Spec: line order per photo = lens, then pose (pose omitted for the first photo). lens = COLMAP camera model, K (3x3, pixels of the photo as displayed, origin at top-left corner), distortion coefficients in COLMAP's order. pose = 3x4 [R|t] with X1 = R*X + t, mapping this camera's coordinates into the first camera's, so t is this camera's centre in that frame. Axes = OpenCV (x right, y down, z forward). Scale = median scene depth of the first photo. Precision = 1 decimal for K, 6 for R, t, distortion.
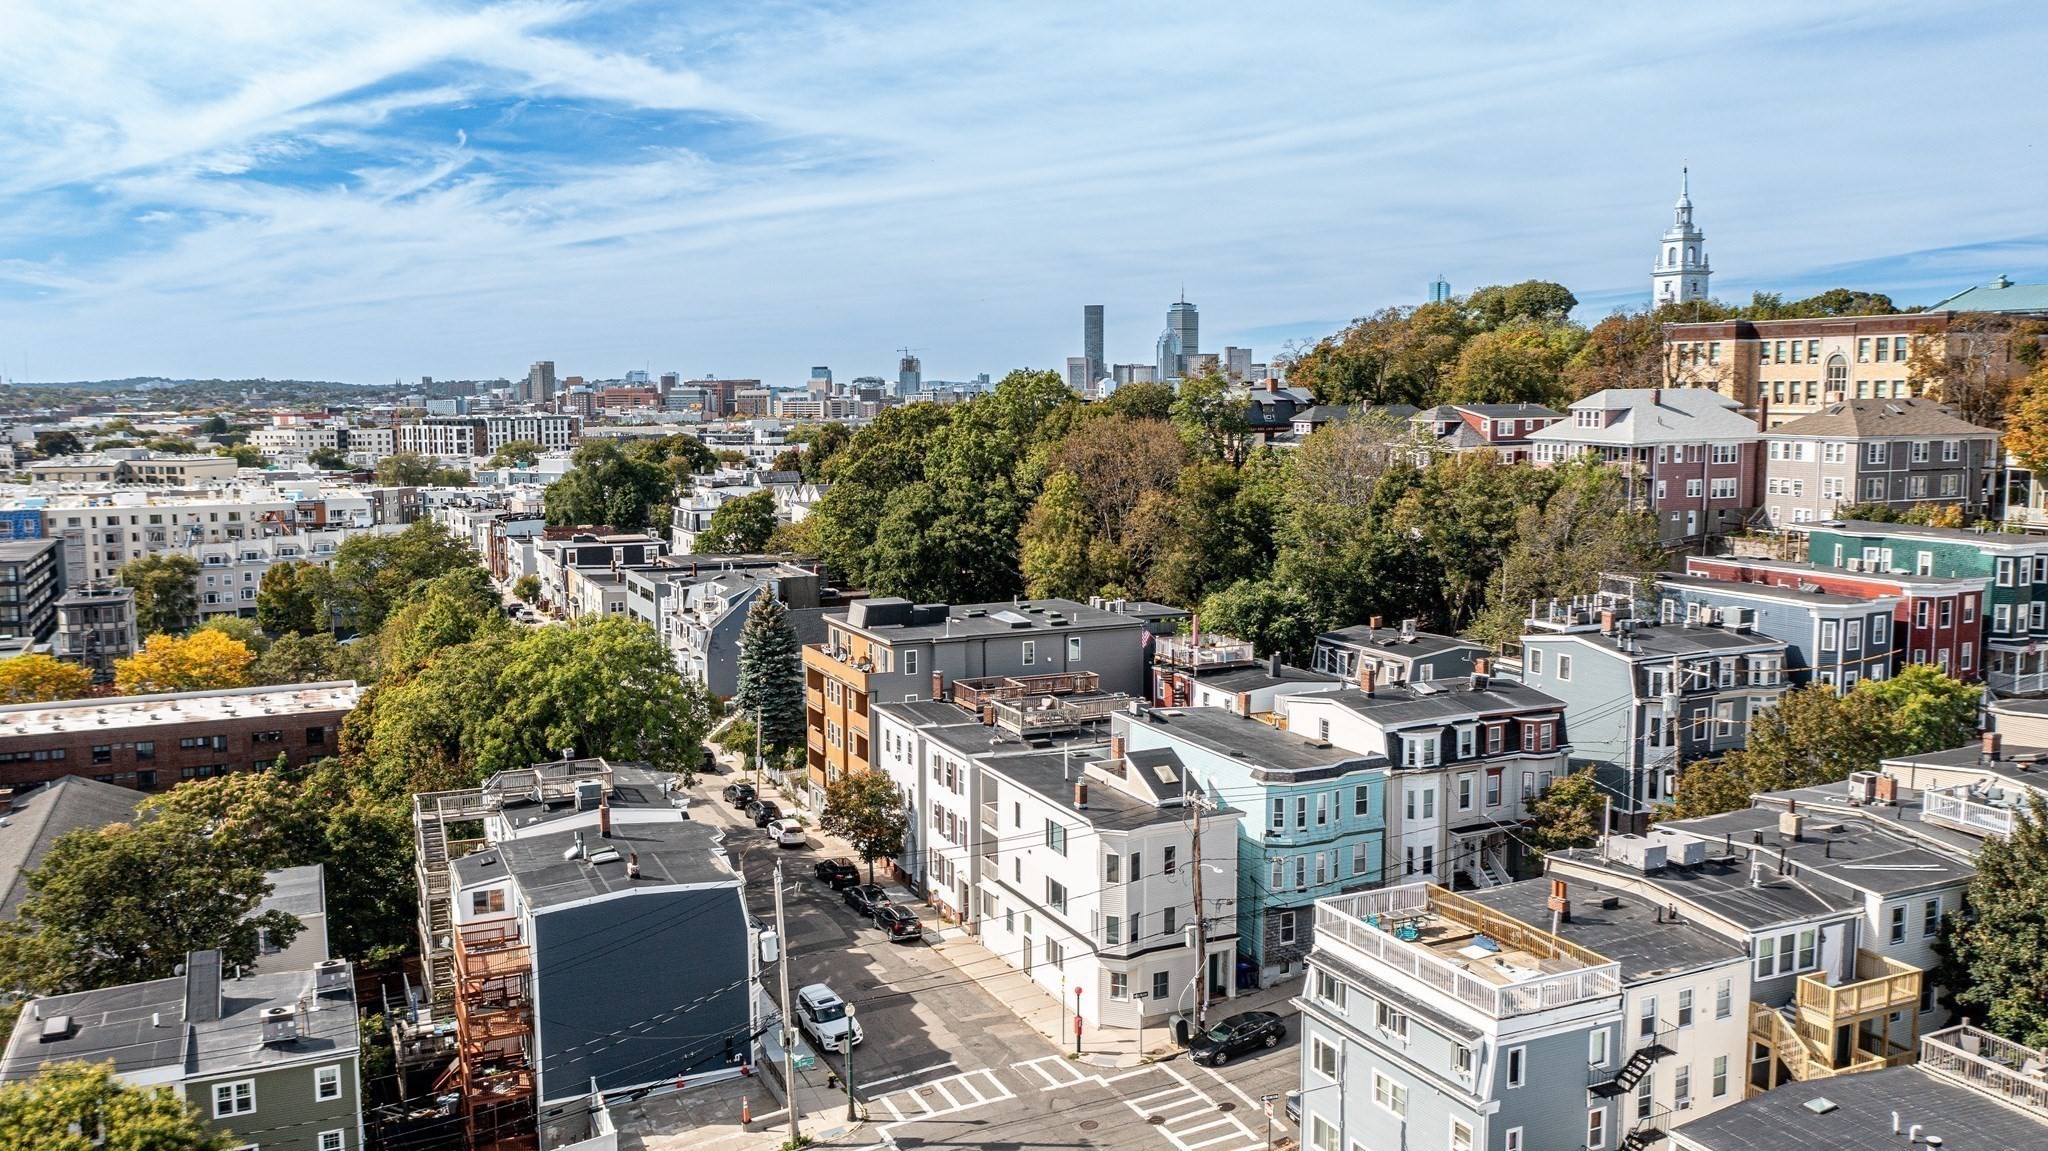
lens RADIAL K [[1637.8, 0, 1016.1], [0, 1637.8, 569.4], [0, 0, 1]] dist [-0.006907, -0.006433]
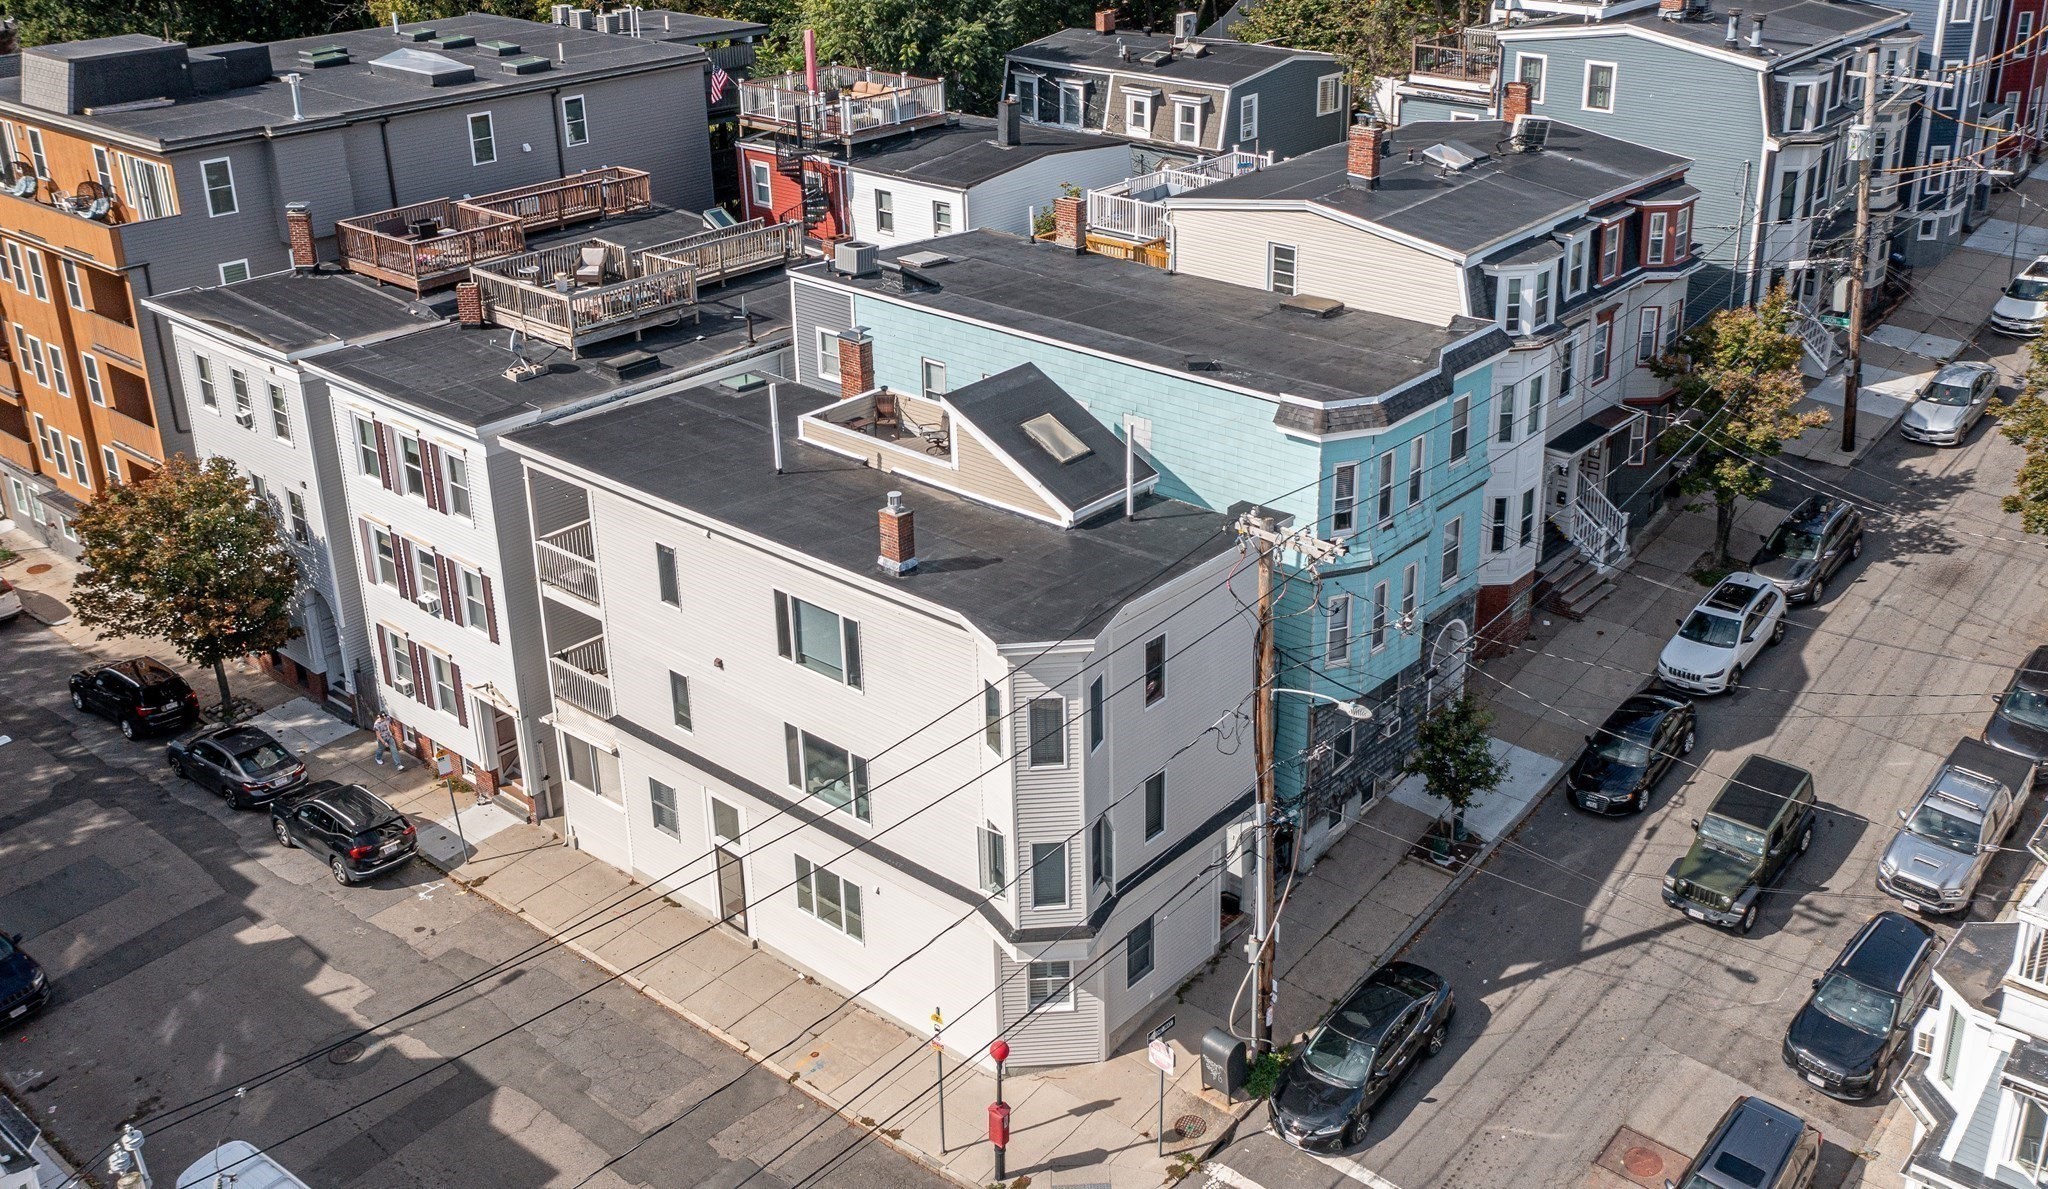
lens RADIAL K [[1928.9, 0, 1117.3], [0, 1928.9, 491.9], [0, 0, 1]] dist [-0.012879, 0.022442]
pose [[0.899241, -0.163691, 0.405674, -0.086863], [0.048437, 0.958907, 0.279555, 0.004310], [-0.434764, -0.231738, 0.870217, 0.541777]]
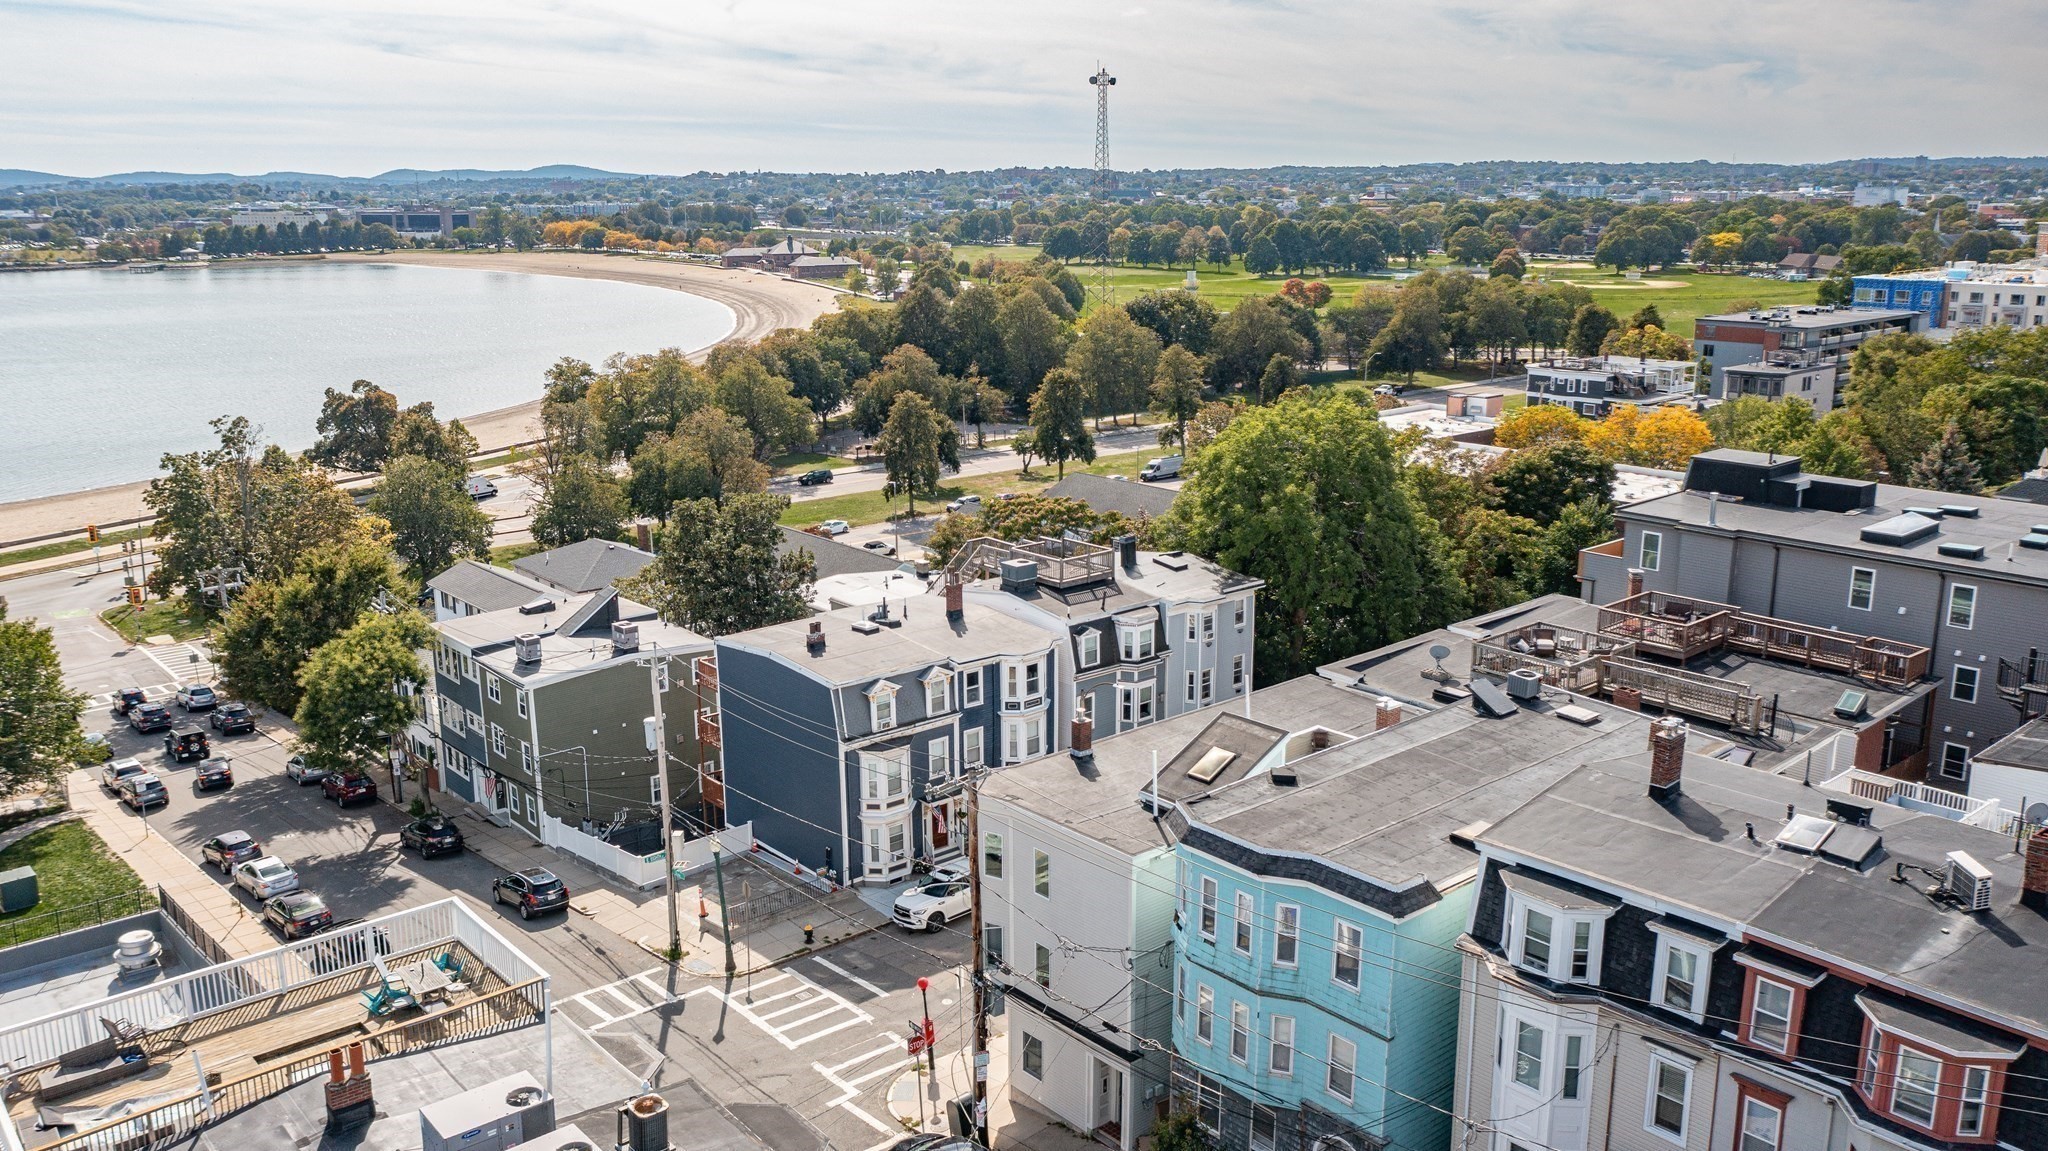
lens RADIAL K [[1637.8, 0, 1016.1], [0, 1637.8, 569.4], [0, 0, 1]] dist [-0.006907, -0.006433]
pose [[0.272102, 0.233883, -0.933413, 0.562818], [-0.108975, 0.971262, 0.211599, -0.051595], [0.956078, 0.044142, 0.289770, 0.724165]]
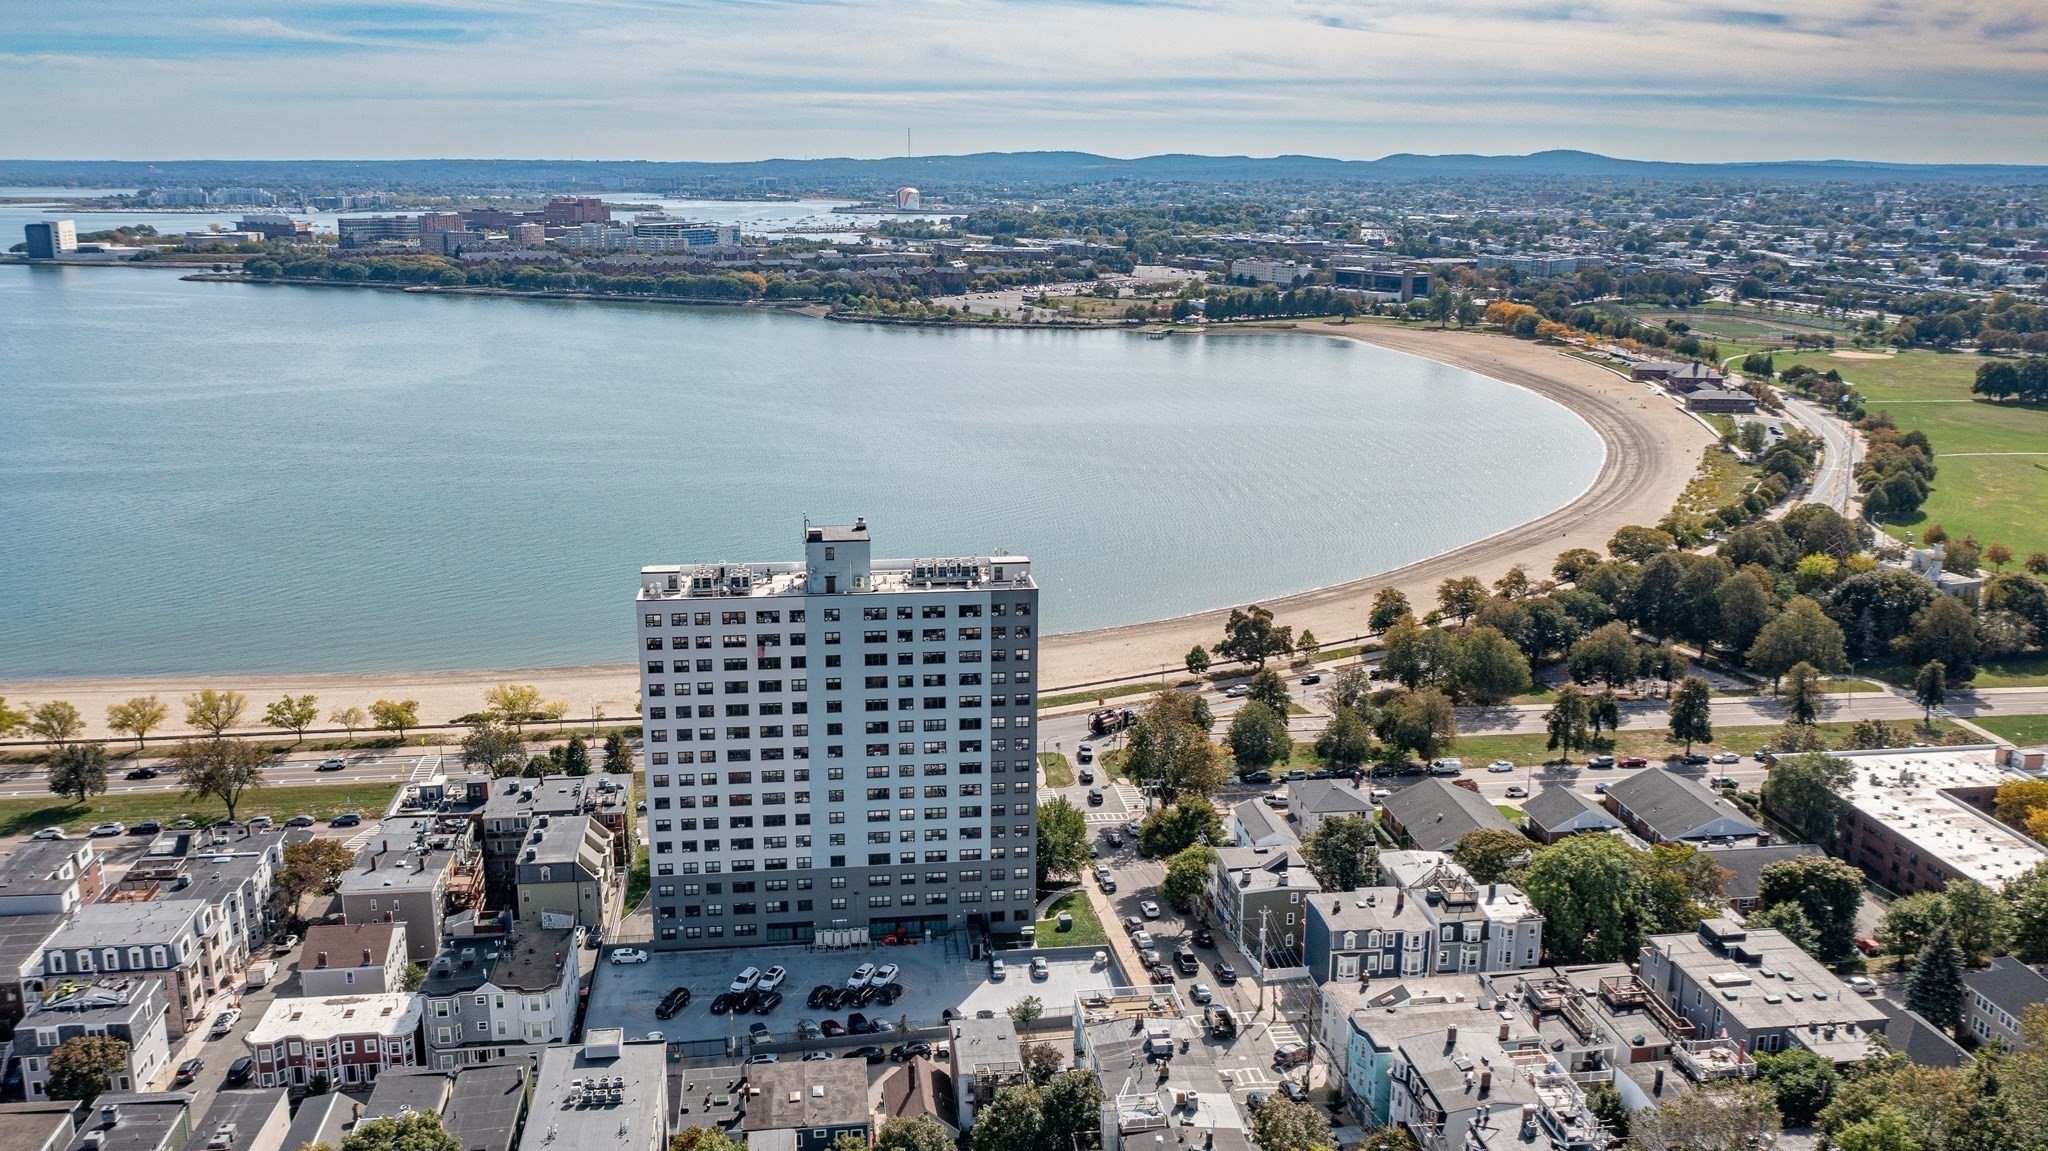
lens RADIAL K [[1637.8, 0, 1016.1], [0, 1637.8, 569.4], [0, 0, 1]] dist [-0.006907, -0.006433]
pose [[-0.292083, 0.229734, -0.928391, 1.714787], [-0.116391, 0.954968, 0.272928, -0.741402], [0.949284, 0.187774, -0.252191, 0.908343]]
